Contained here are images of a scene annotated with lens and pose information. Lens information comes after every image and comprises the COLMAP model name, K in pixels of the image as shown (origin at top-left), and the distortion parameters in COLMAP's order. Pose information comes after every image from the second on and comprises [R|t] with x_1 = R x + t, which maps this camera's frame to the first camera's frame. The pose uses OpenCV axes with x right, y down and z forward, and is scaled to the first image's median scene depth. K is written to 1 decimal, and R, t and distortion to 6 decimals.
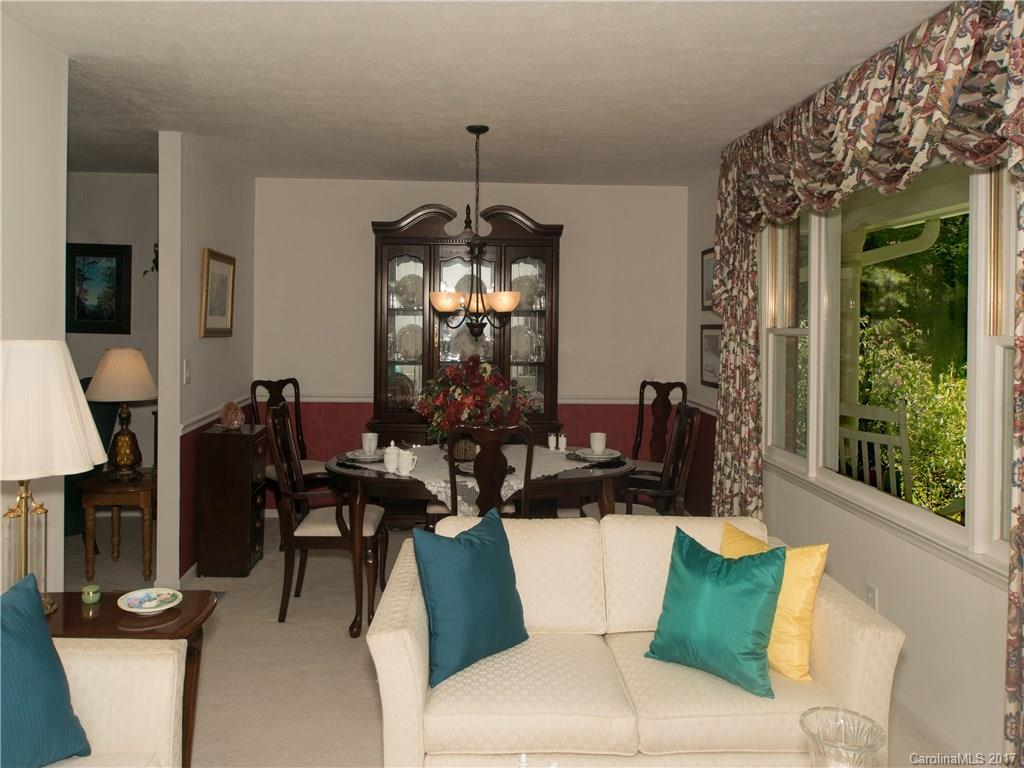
lens RADIAL K [[744.1, 0, 507.6], [0, 744.1, 319.9], [0, 0, 1]] dist [0.024718, 0.001038]
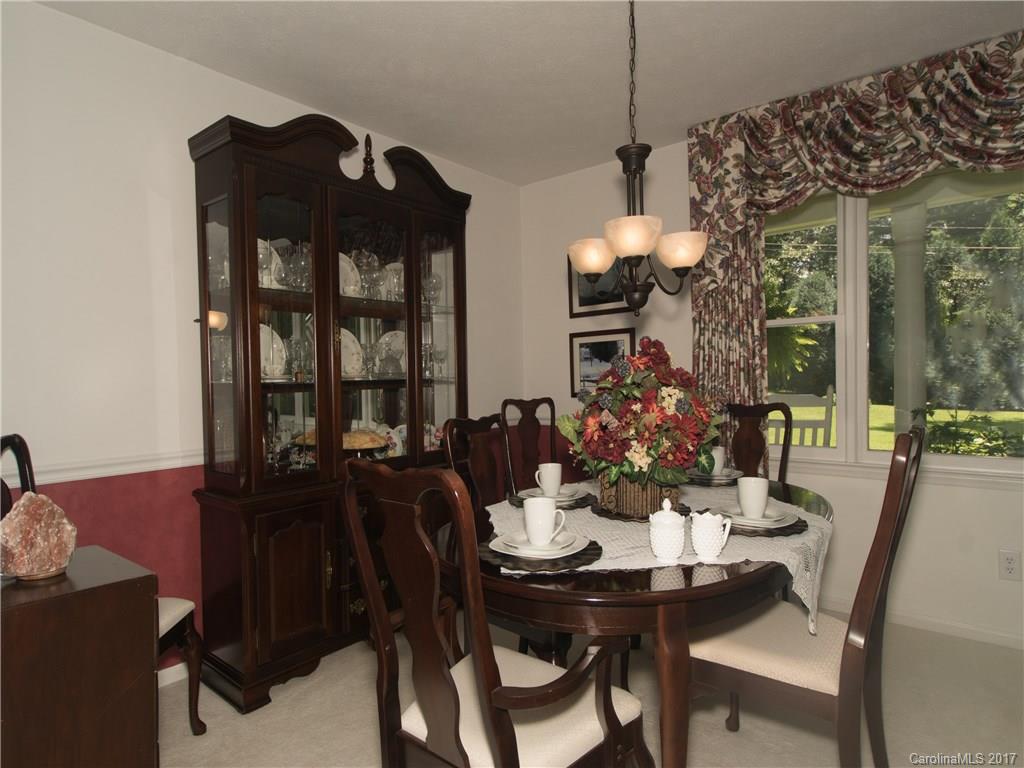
lens RADIAL K [[577.1, 0, 512.0], [0, 577.1, 384.0], [0, 0, 1]] dist [-0.003286, -0.000607]
pose [[0.688974, -0.046824, 0.723272, -0.563336], [0.037278, 0.998880, 0.029156, 0.082026], [-0.723826, 0.006875, 0.689948, 0.989135]]
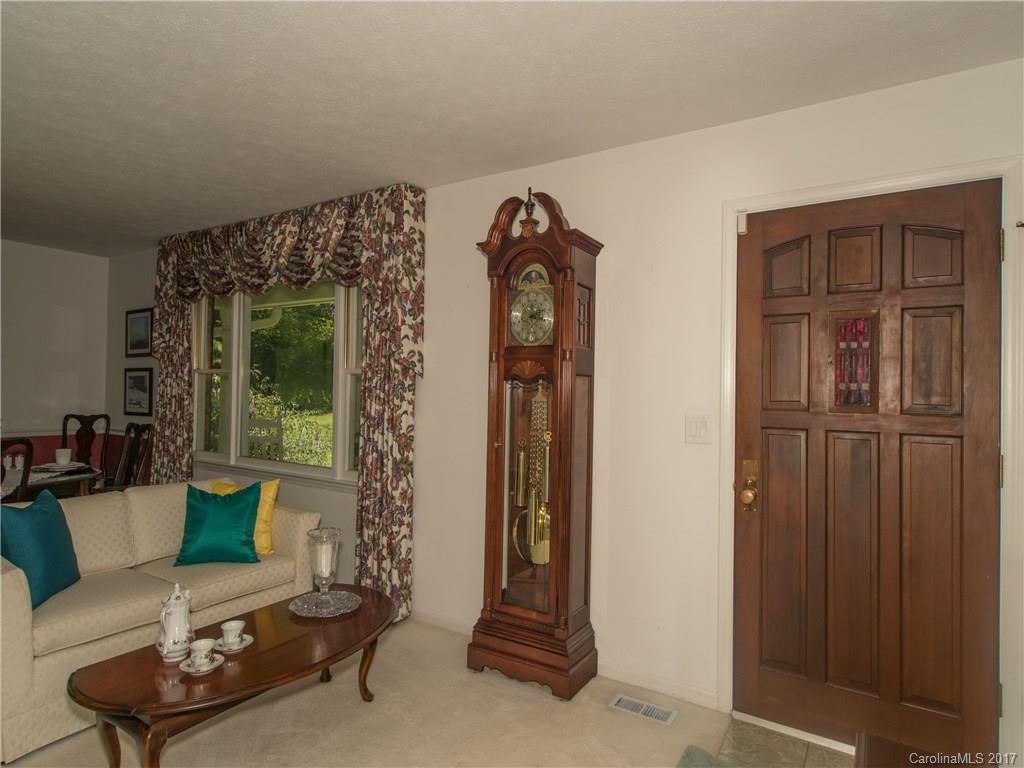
lens RADIAL K [[577.1, 0, 512.0], [0, 577.1, 384.0], [0, 0, 1]] dist [-0.003286, -0.000607]
pose [[0.572150, 0.002141, 0.820146, -0.307939], [-0.007893, 0.999965, 0.002896, 0.045121], [-0.820111, -0.008130, 0.572147, -0.205151]]
